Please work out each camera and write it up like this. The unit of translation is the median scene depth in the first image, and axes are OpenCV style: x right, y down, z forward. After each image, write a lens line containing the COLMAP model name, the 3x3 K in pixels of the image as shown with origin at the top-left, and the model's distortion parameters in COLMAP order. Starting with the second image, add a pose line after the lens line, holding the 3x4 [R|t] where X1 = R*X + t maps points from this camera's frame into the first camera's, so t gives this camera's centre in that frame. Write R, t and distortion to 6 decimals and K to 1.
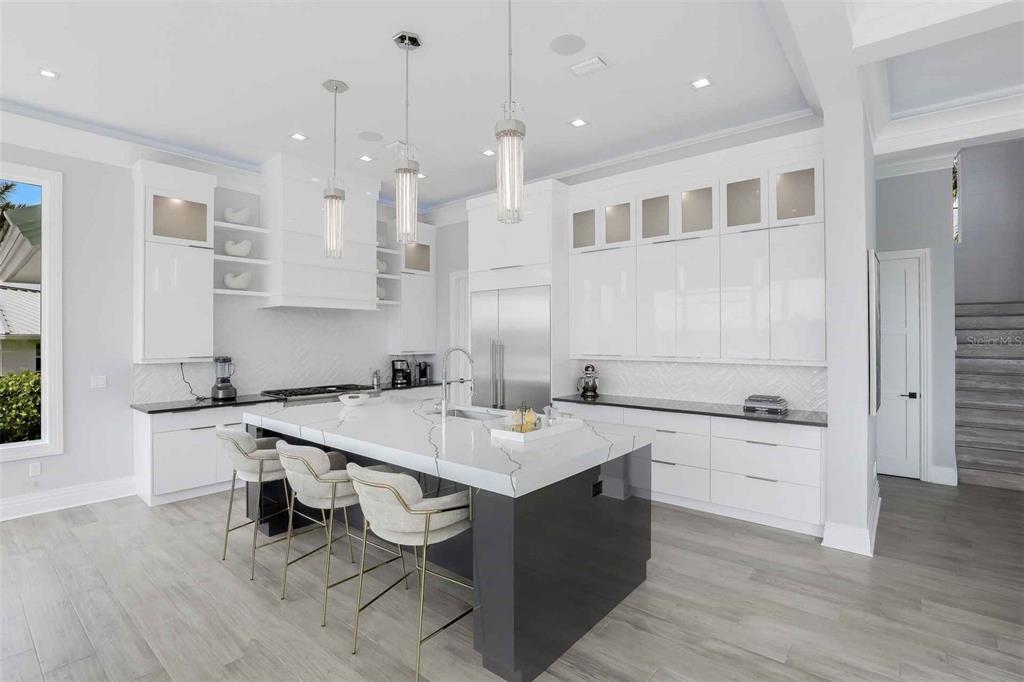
lens RADIAL K [[481.9, 0, 507.5], [0, 481.9, 339.5], [0, 0, 1]] dist [-0.002556, -0.000168]
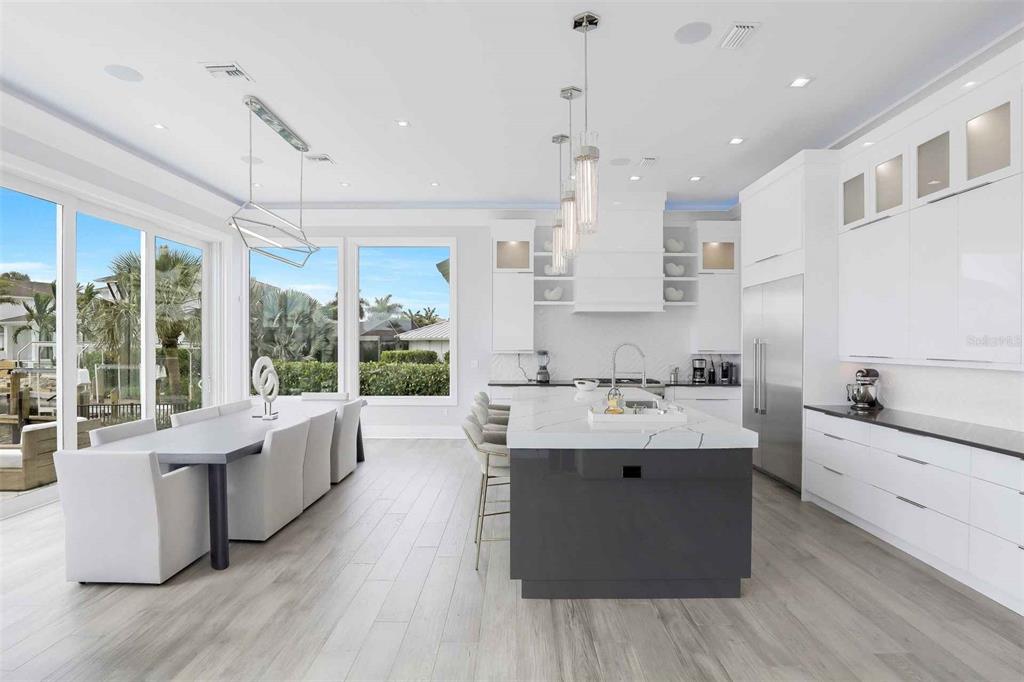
lens RADIAL K [[479.9, 0, 519.0], [0, 479.9, 345.2], [0, 0, 1]] dist [-0.003654, 0.000508]
pose [[0.653023, 0.010250, -0.757269, 0.402176], [-0.007537, 0.999947, 0.007035, 0.012136], [0.757300, 0.001113, 0.653066, 0.059015]]
